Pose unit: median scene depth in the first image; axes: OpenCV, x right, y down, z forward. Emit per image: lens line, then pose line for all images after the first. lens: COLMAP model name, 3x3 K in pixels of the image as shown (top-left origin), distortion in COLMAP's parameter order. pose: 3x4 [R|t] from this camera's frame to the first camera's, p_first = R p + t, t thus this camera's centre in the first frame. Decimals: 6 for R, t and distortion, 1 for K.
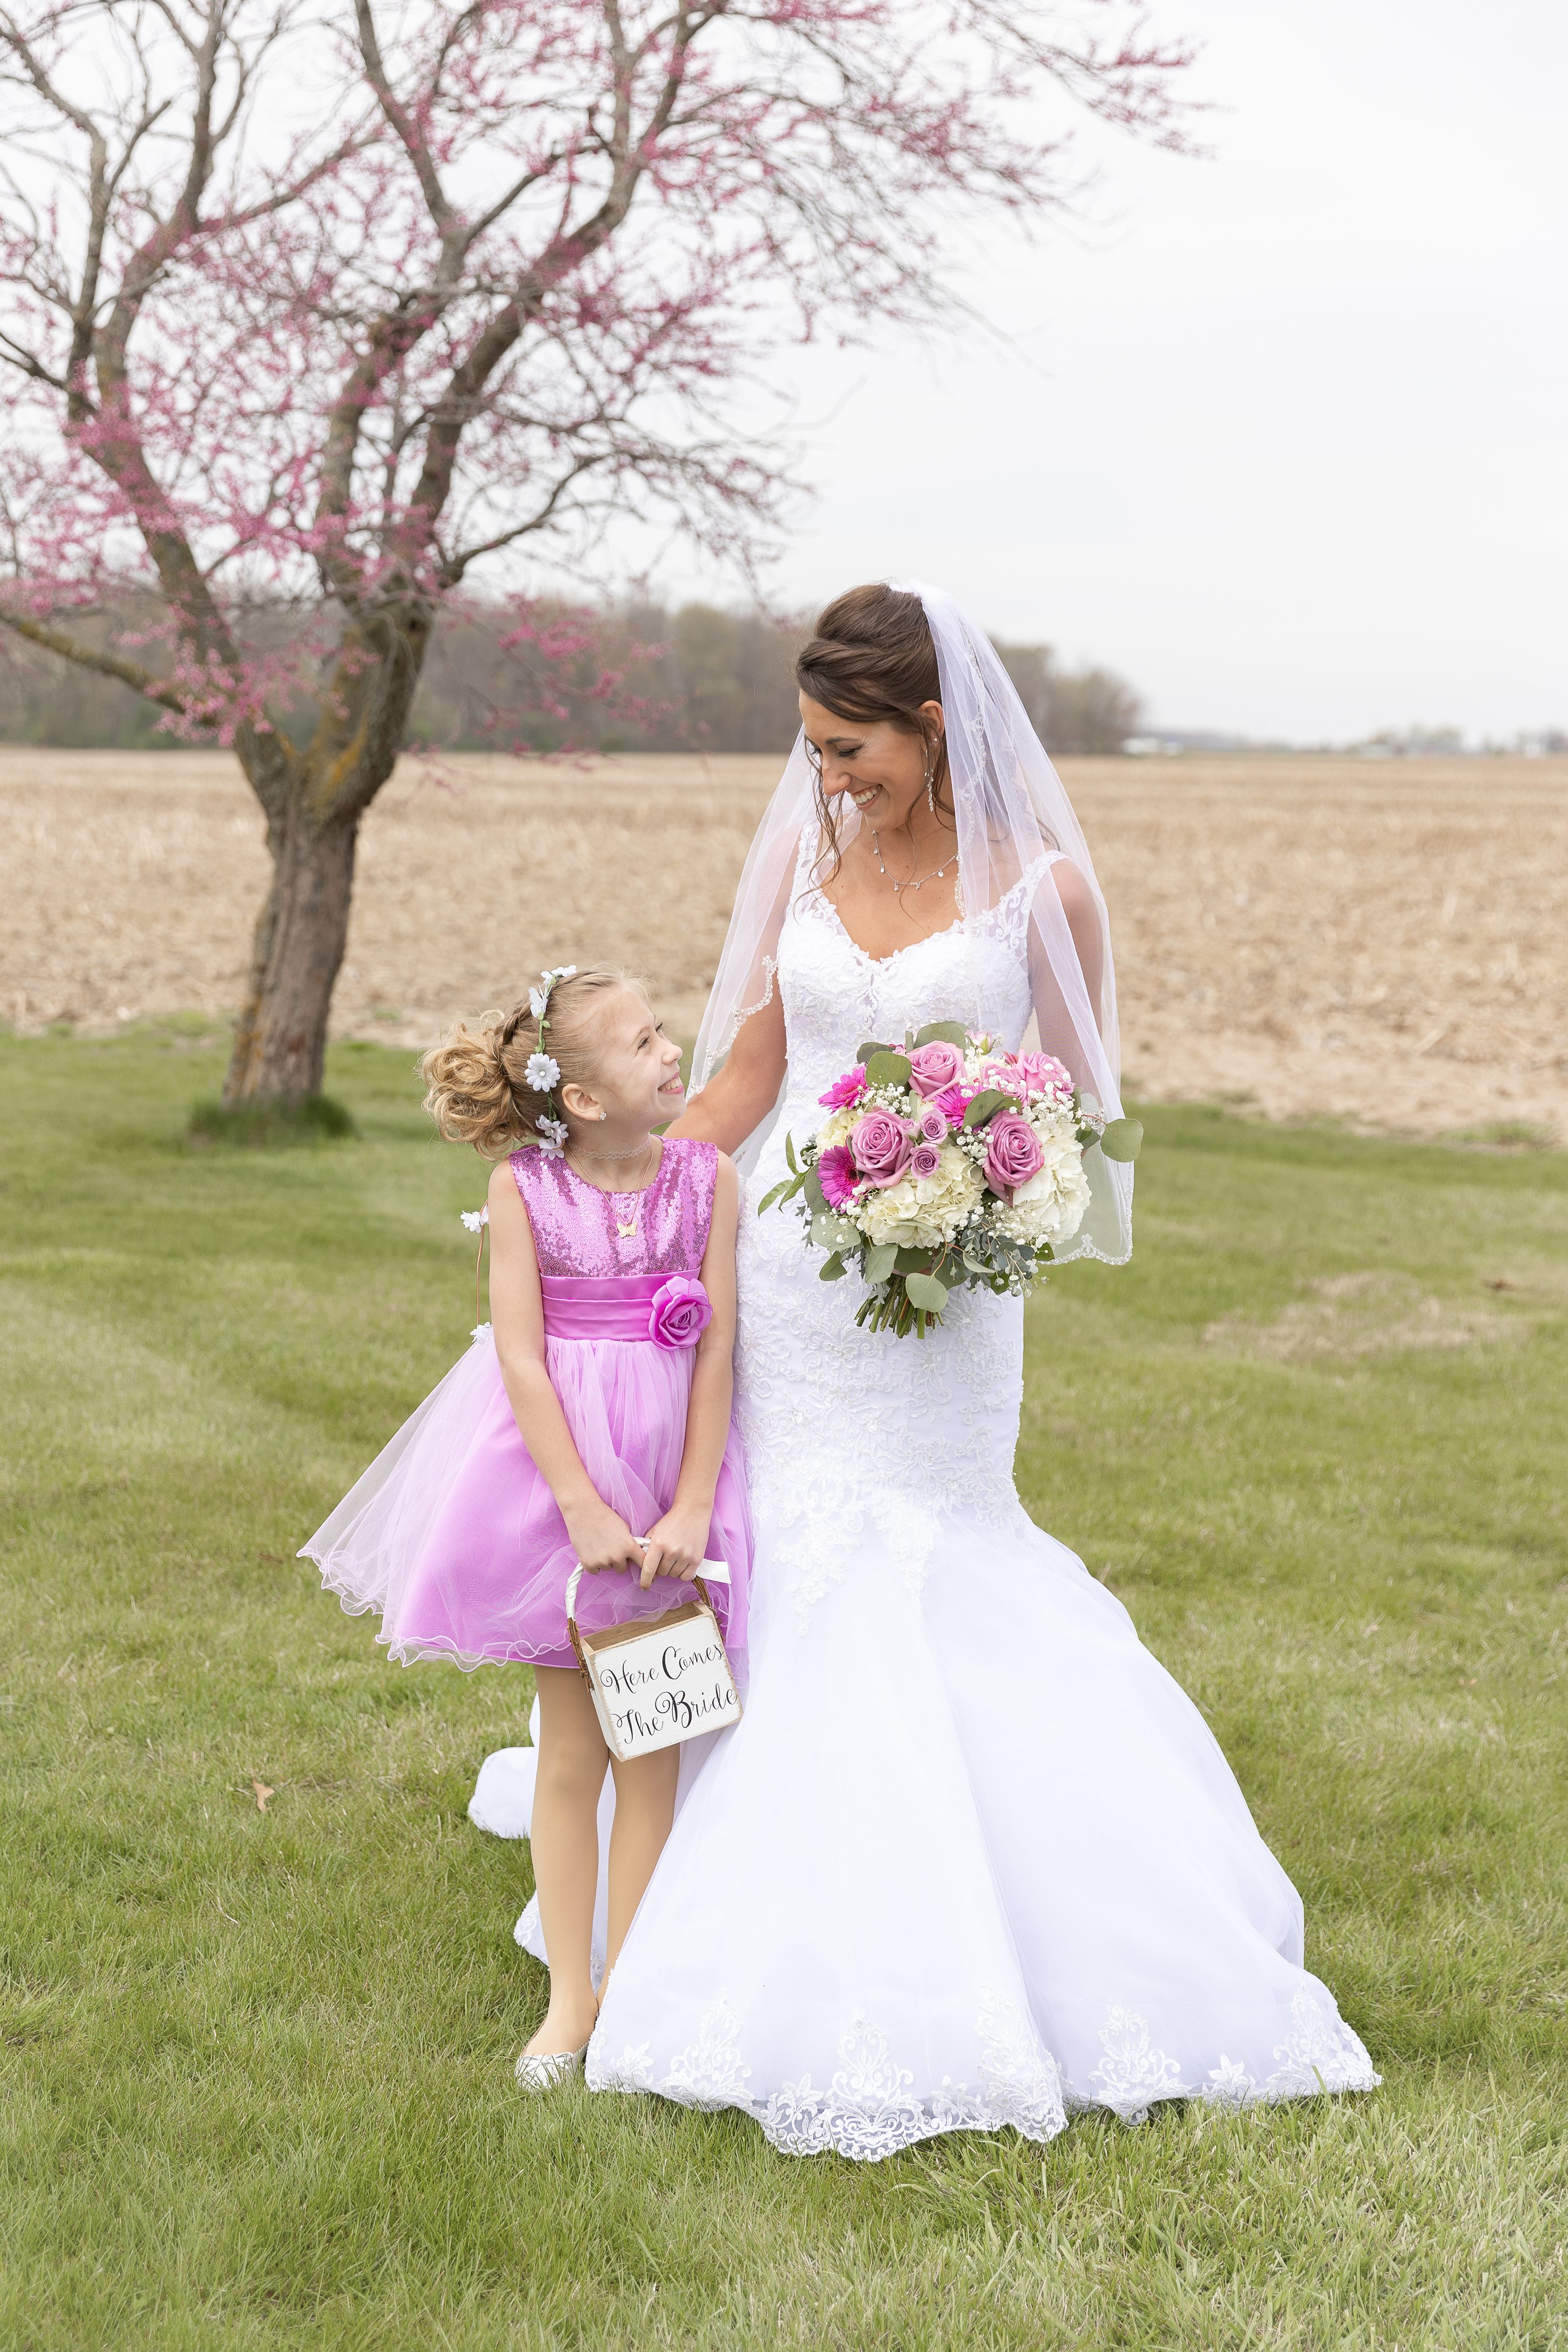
lens RADIAL K [[3822.6, 0, 715.1], [0, 3822.6, 1214.1], [0, 0, 1]] dist [0.016992, 0.043227]
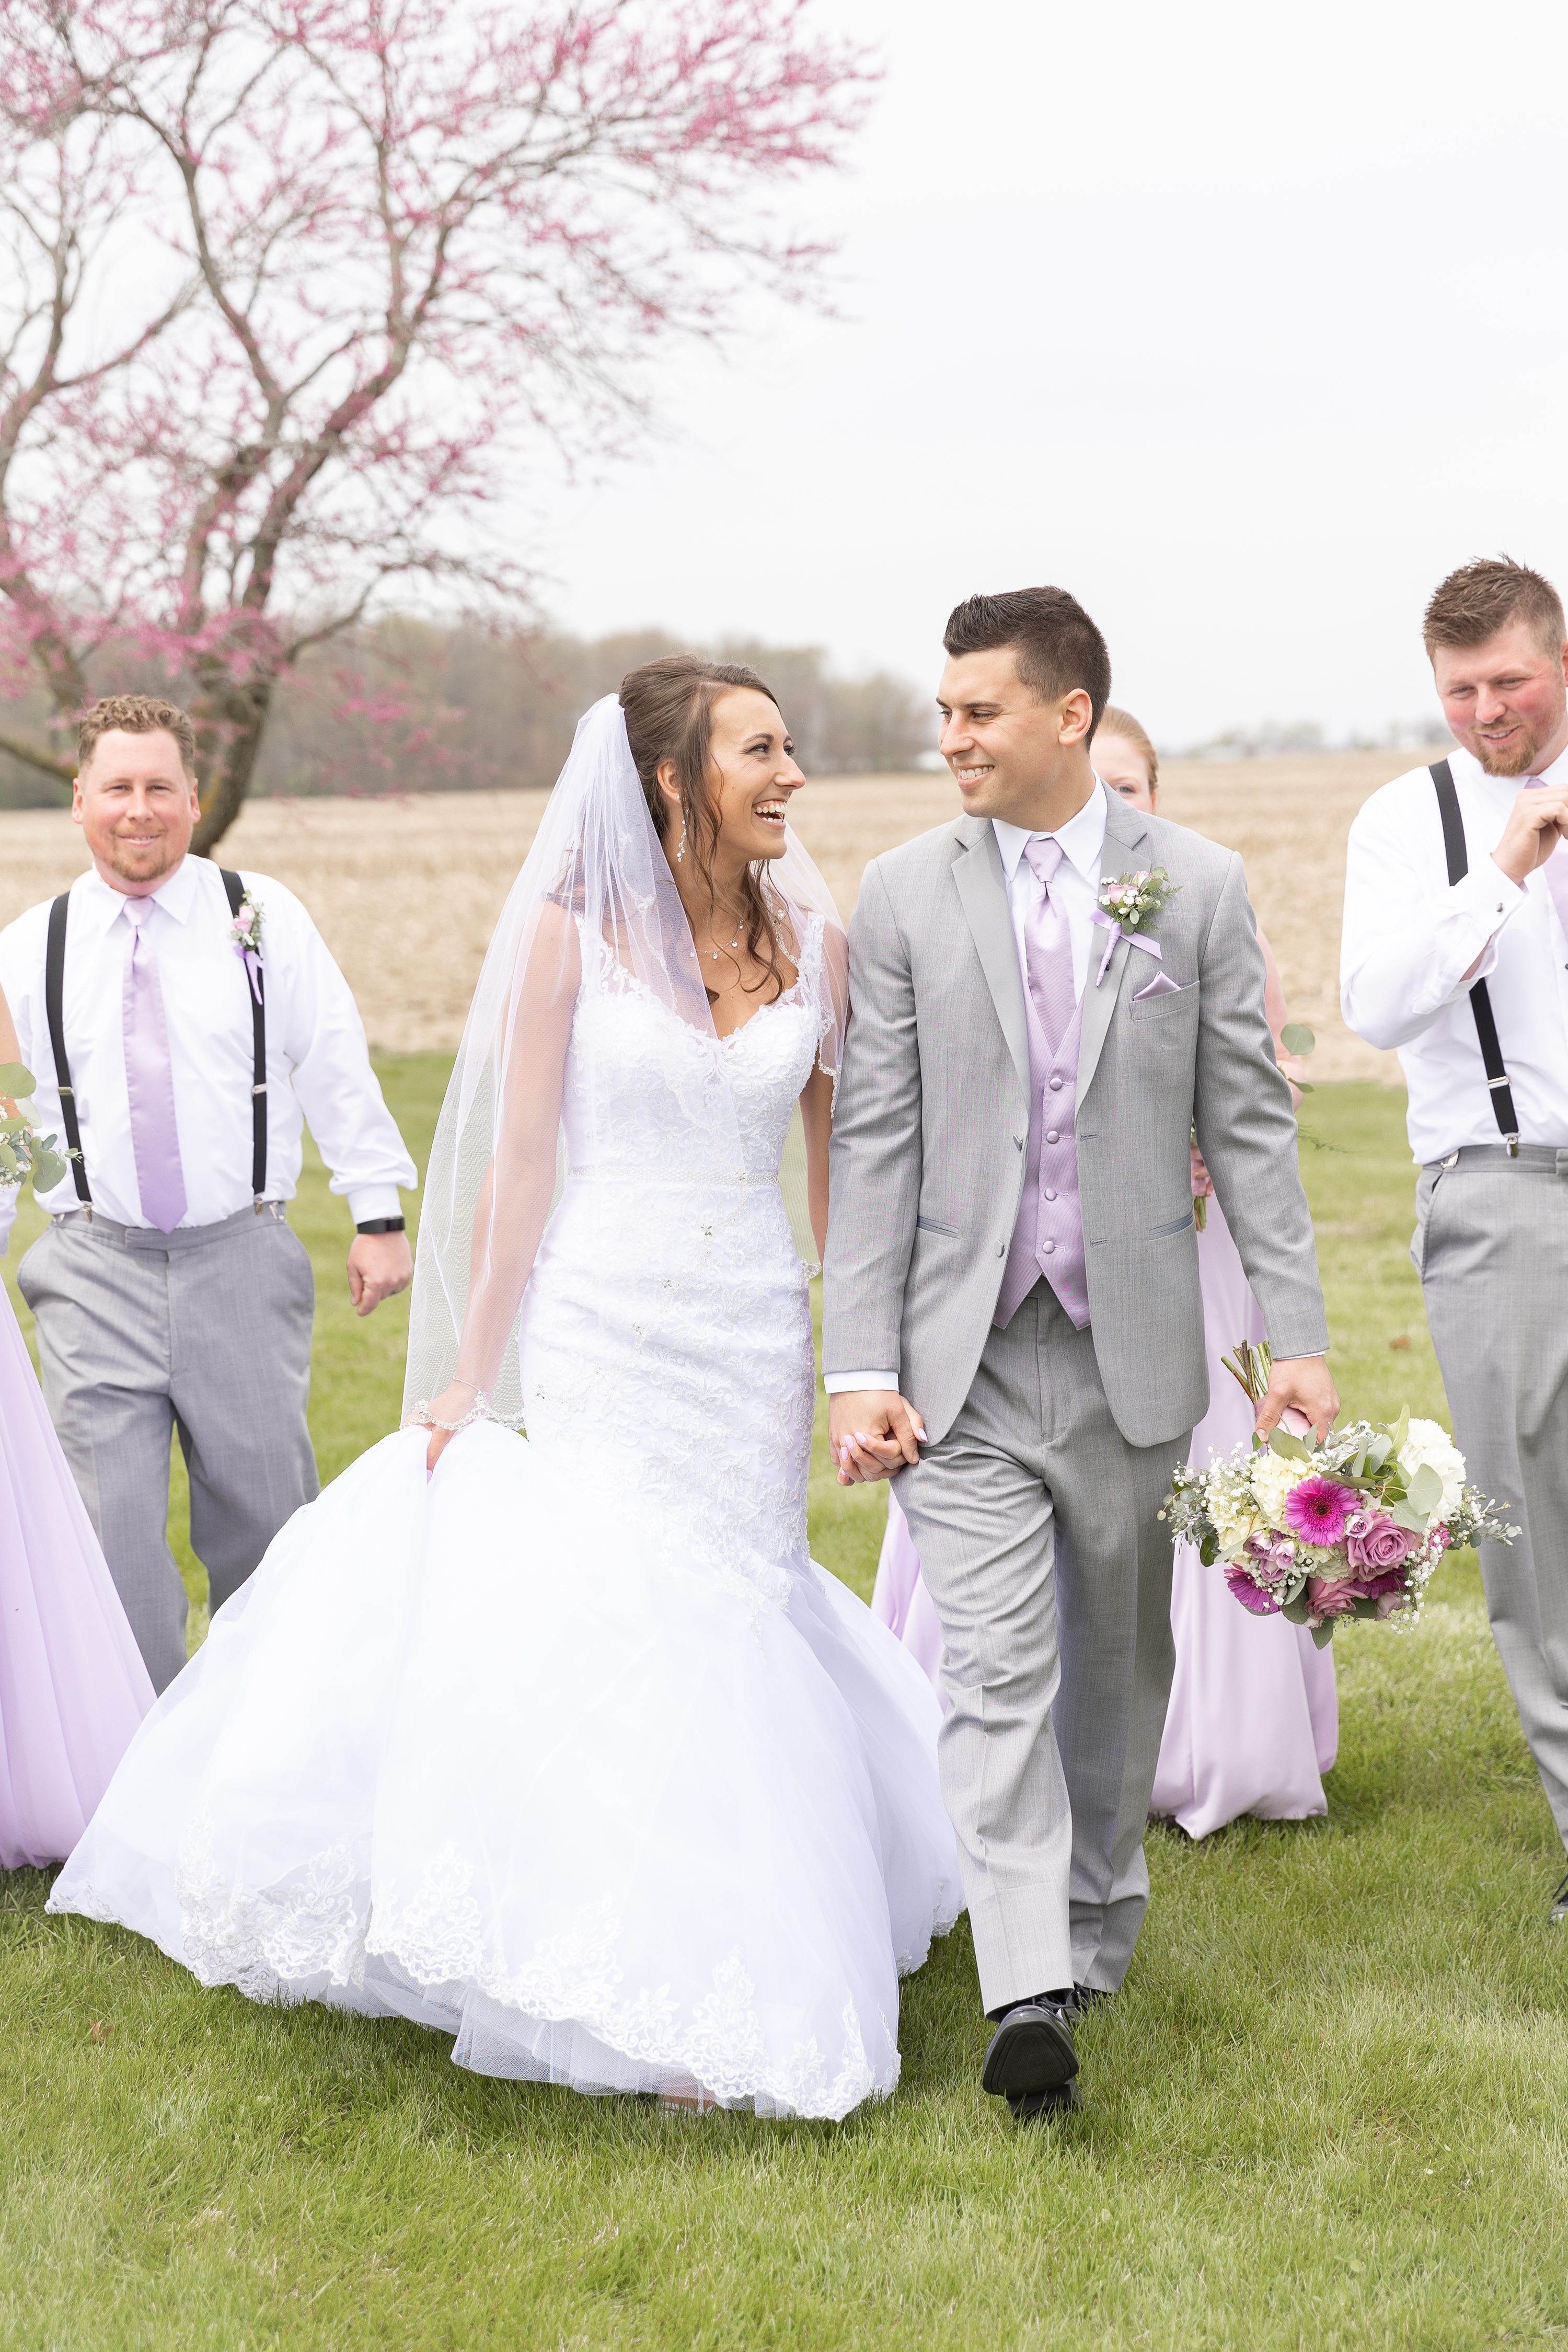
lens RADIAL K [[4687.9, 0, 784.0], [0, 4687.9, 1176.0], [0, 0, 1]] dist [0.017111, 0.198709]
pose [[0.996047, -0.051979, 0.072031, -0.023964], [0.054578, 0.997910, -0.034600, 0.065339], [-0.070082, 0.038395, 0.996802, -0.543952]]
